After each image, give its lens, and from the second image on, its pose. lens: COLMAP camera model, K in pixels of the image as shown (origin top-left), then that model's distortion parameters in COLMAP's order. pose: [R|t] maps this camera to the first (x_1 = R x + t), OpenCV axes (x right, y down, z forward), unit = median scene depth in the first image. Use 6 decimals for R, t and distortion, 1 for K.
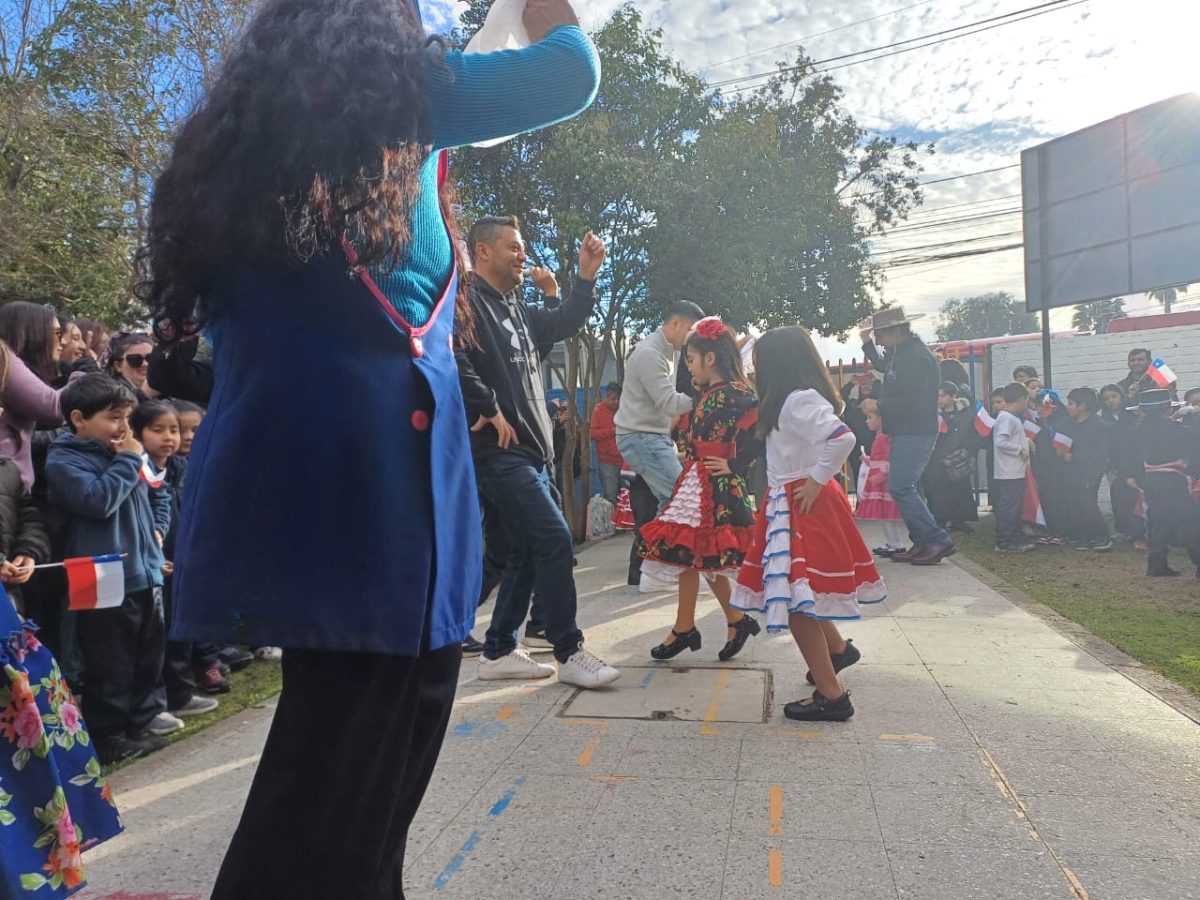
lens RADIAL K [[899.6, 0, 604.8], [0, 899.6, 458.5], [0, 0, 1]] dist [0.071652, -0.048149]
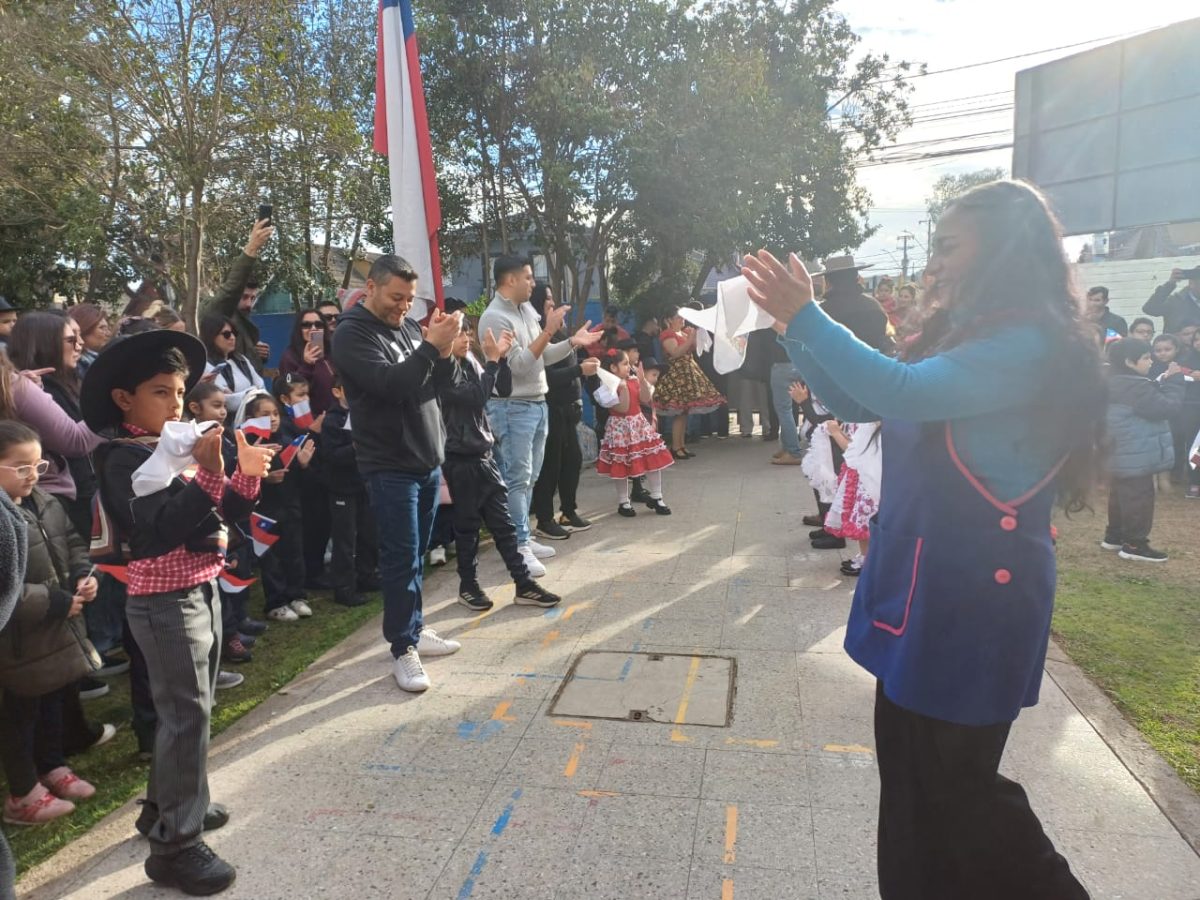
lens RADIAL K [[914.0, 0, 583.8], [0, 914.0, 438.8], [0, 0, 1]] dist [0.095830, -0.104419]
pose [[0.999993, 0.002688, -0.002756, -0.001507], [-0.002247, 0.988825, 0.149066, -0.104339], [0.003126, -0.149059, 0.988823, -0.045012]]
